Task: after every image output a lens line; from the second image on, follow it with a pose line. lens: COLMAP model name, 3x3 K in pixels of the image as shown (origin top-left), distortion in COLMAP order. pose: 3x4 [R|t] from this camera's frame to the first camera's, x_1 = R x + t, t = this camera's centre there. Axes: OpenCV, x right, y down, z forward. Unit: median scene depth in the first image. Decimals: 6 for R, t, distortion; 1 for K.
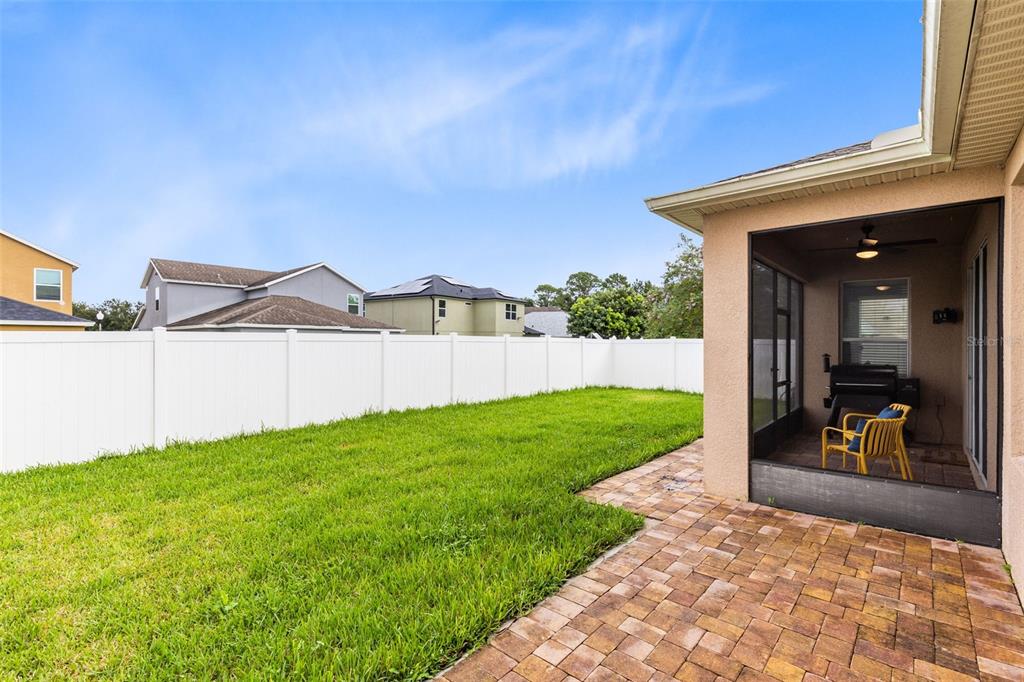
lens RADIAL K [[464.5, 0, 512.0], [0, 464.5, 341.0], [0, 0, 1]] dist [0.002112, 0.000250]
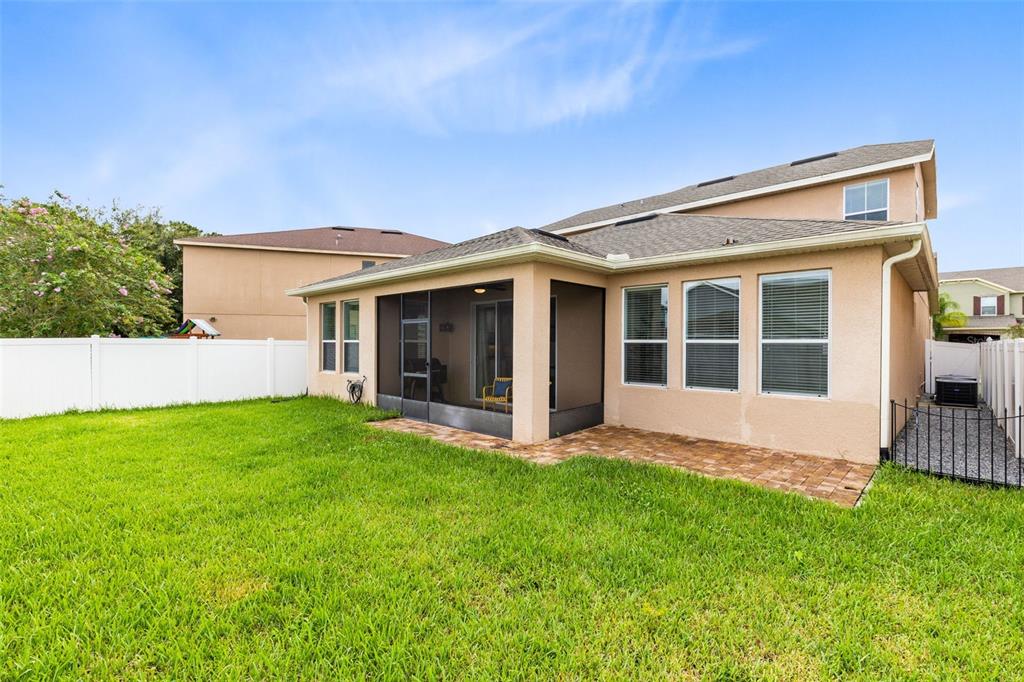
lens RADIAL K [[464.5, 0, 512.0], [0, 464.5, 341.0], [0, 0, 1]] dist [0.002112, 0.000250]
pose [[0.033845, -0.000643, 0.999427, -0.924659], [-0.002347, 0.999997, 0.000723, -0.008931], [-0.999424, -0.002370, 0.033843, 0.849136]]
